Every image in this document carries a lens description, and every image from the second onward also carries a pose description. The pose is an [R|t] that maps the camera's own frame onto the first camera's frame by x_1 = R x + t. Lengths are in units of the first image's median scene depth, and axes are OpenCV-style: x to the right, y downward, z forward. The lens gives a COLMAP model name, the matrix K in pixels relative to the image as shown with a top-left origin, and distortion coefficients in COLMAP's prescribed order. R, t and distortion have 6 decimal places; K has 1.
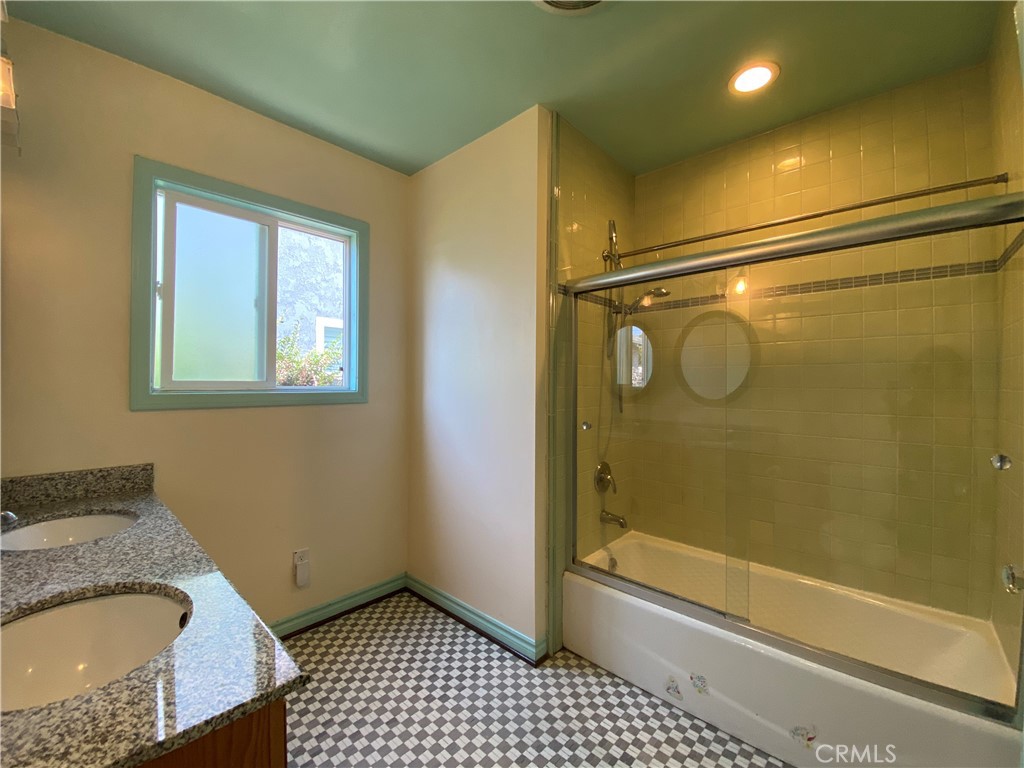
lens RADIAL K [[414.8, 0, 509.1], [0, 414.8, 380.5], [0, 0, 1]] dist [0.037345, -0.026895]
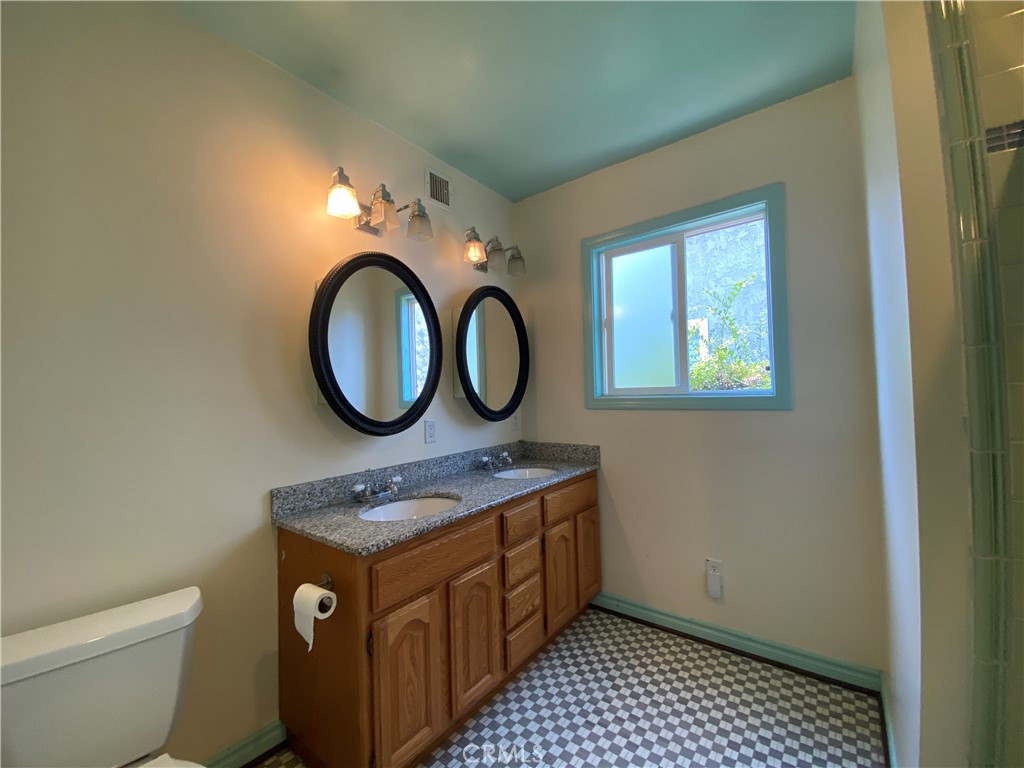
lens RADIAL K [[414.8, 0, 509.1], [0, 414.8, 380.5], [0, 0, 1]] dist [0.037345, -0.026895]
pose [[0.099893, -0.036314, -0.994335, 0.443983], [0.035069, 0.998841, -0.032955, 0.006541], [0.994380, -0.031579, 0.101051, 0.458274]]
